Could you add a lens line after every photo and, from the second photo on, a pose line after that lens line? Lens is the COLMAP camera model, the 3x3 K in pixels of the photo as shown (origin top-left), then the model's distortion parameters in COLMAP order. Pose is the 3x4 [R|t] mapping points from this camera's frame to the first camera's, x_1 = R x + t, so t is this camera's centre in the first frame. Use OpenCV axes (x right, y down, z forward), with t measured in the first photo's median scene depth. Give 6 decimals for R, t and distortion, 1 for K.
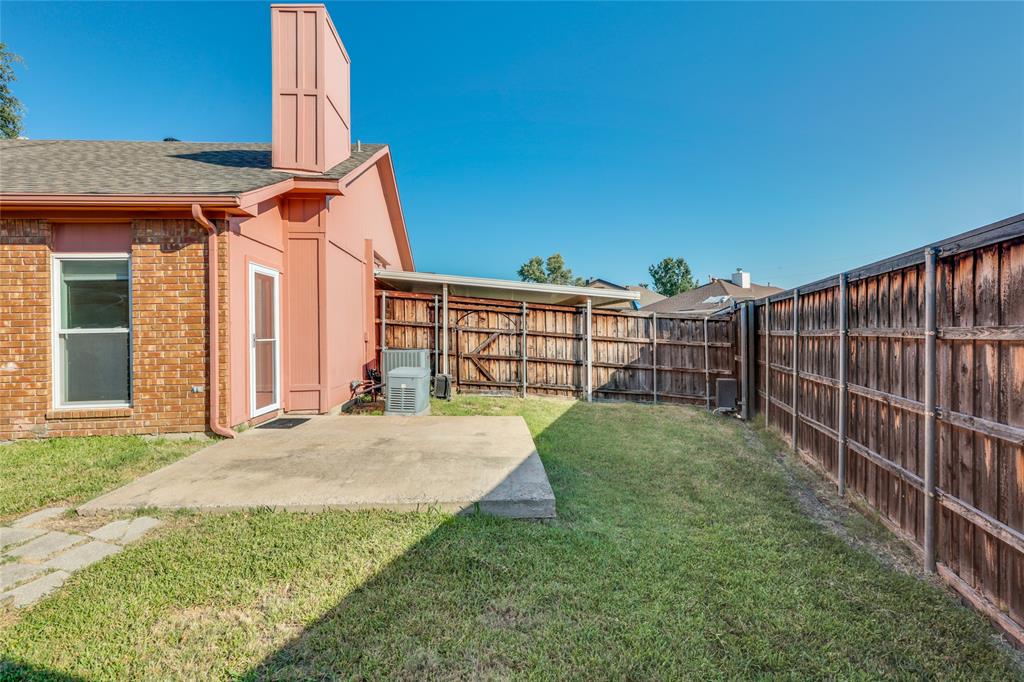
lens RADIAL K [[479.9, 0, 502.4], [0, 479.9, 335.9], [0, 0, 1]] dist [-0.000421, 0.000529]
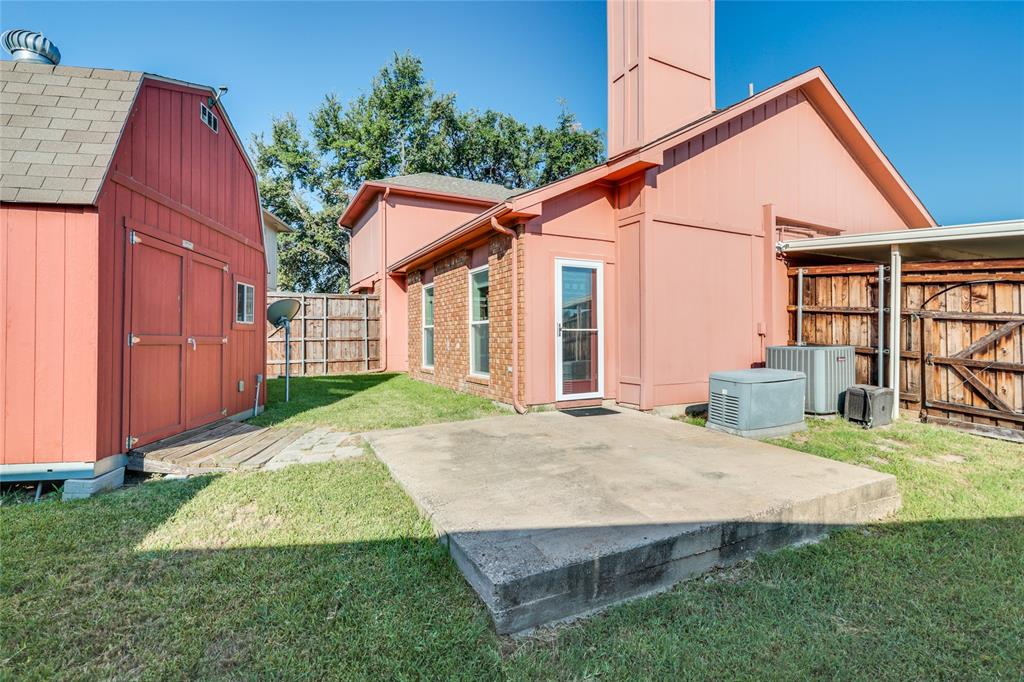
lens RADIAL K [[469.0, 0, 506.1], [0, 469.0, 335.1], [0, 0, 1]] dist [0.002742, 0.000656]
pose [[0.411143, 0.011956, -0.911492, 0.233990], [-0.005701, 0.999928, 0.010545, 0.006605], [0.911553, 0.000861, 0.411182, 0.273904]]
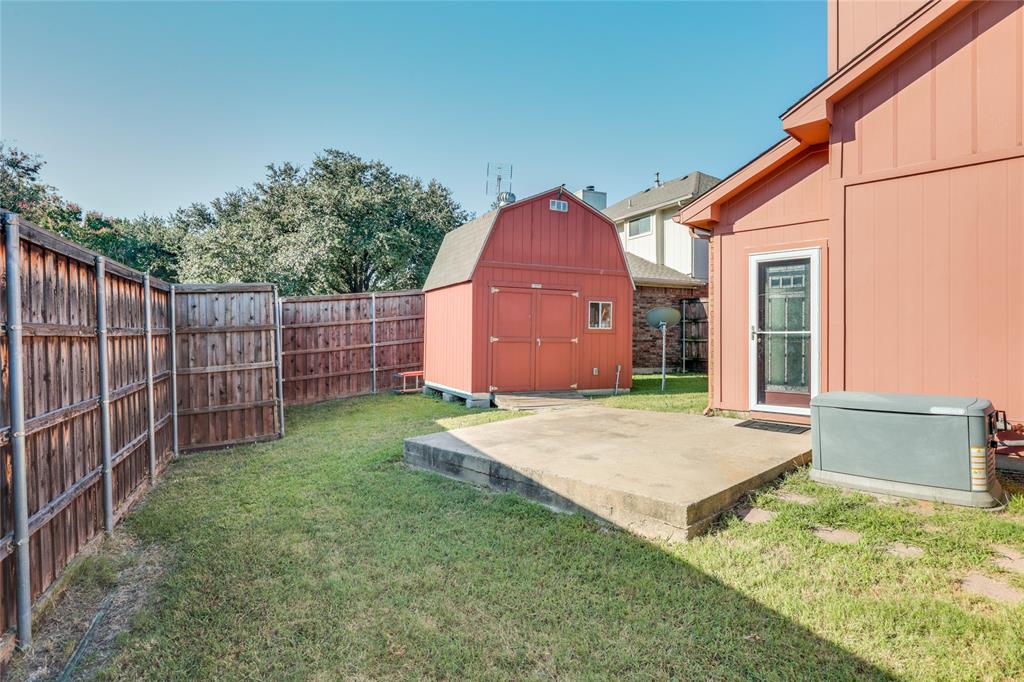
lens RADIAL K [[534.2, 0, 509.9], [0, 534.2, 338.7], [0, 0, 1]] dist [-0.000079, 0.001848]
pose [[-0.740682, 0.015574, -0.671675, 0.351929], [0.006076, 0.999846, 0.016484, 0.000183], [0.671828, 0.008128, -0.740662, 0.882476]]
